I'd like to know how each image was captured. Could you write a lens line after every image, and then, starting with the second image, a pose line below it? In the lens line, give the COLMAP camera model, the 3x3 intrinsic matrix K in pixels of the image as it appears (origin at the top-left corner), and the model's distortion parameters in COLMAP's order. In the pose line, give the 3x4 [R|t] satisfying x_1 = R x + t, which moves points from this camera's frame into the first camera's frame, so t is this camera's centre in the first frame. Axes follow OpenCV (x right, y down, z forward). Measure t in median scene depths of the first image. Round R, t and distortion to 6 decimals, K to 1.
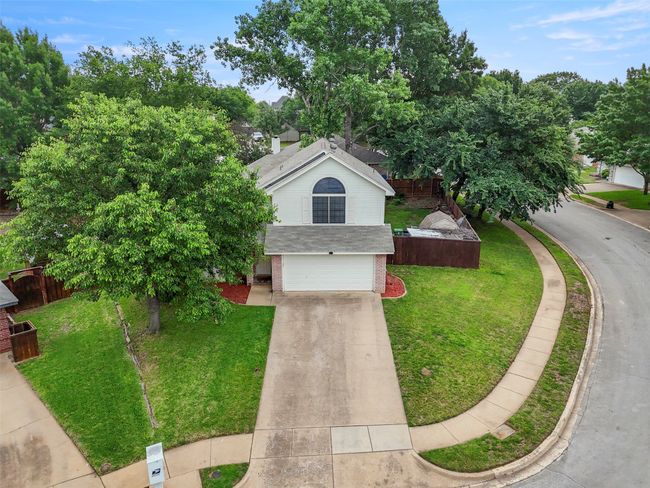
lens RADIAL K [[475.9, 0, 325.0], [0, 475.9, 244.0], [0, 0, 1]] dist [0.070166, -0.050701]
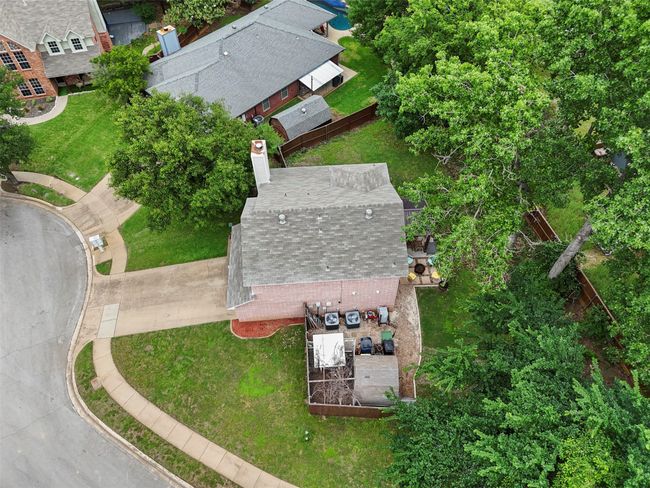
lens RADIAL K [[475.9, 0, 325.0], [0, 475.9, 244.0], [0, 0, 1]] dist [0.070166, -0.050701]
pose [[0.058212, 0.796089, -0.602374, 0.942670], [-0.263651, 0.594234, 0.759852, -1.332713], [0.962860, 0.114584, 0.244481, 1.128918]]
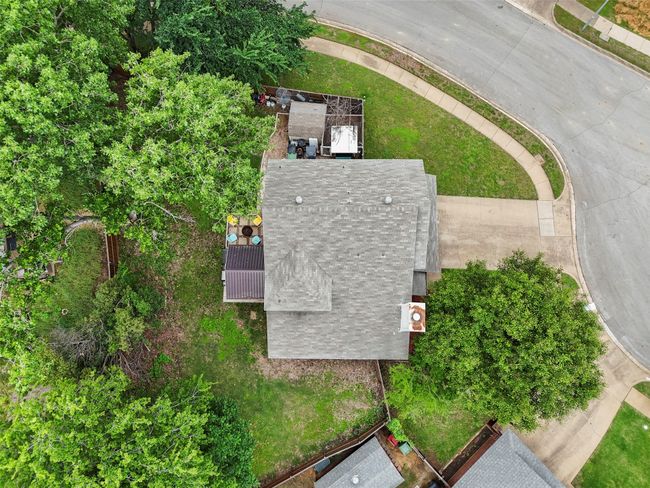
lens RADIAL K [[475.9, 0, 325.0], [0, 475.9, 244.0], [0, 0, 1]] dist [0.070166, -0.050701]
pose [[0.013530, -0.985177, 0.171008, -0.340072], [0.280301, 0.167903, 0.945114, -1.608034], [-0.959817, 0.035146, 0.278418, 1.137720]]
